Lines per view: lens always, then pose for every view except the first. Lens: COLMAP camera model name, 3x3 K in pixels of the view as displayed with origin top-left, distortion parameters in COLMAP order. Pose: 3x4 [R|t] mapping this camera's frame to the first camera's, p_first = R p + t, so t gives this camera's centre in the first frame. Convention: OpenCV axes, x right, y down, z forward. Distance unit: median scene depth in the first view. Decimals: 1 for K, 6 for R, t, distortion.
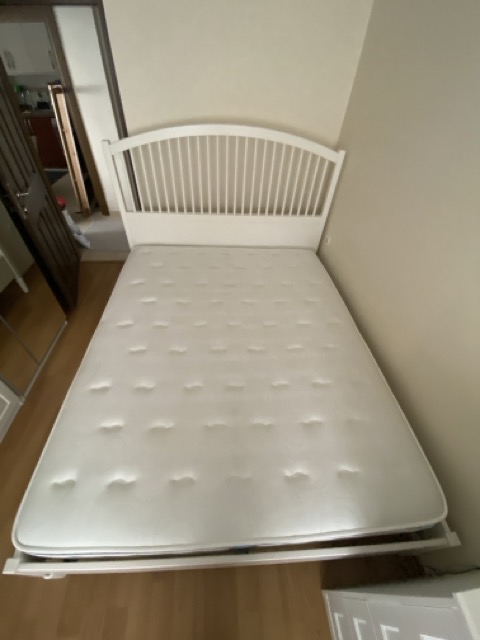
lens RADIAL K [[258.6, 0, 239.9], [0, 258.6, 324.3], [0, 0, 1]] dist [-0.001047, -0.000036]
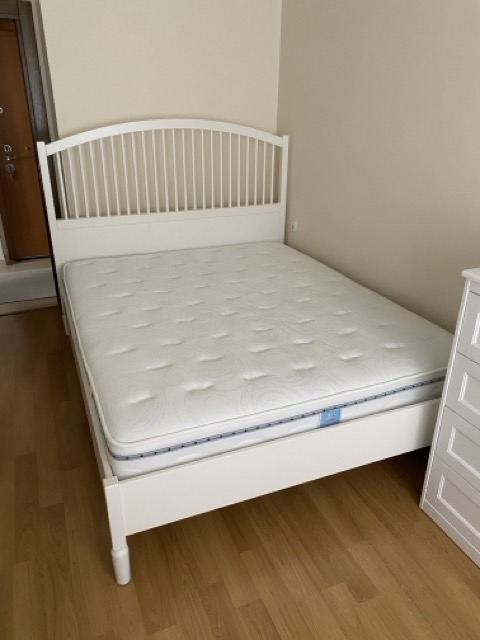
lens RADIAL K [[488.4, 0, 236.6], [0, 488.4, 320.2], [0, 0, 1]] dist [0.037654, -0.000651]
pose [[0.950100, -0.172373, 0.259994, -0.389982], [0.249688, 0.919830, -0.302604, 0.497110], [-0.186989, 0.352422, 0.916970, -0.436433]]
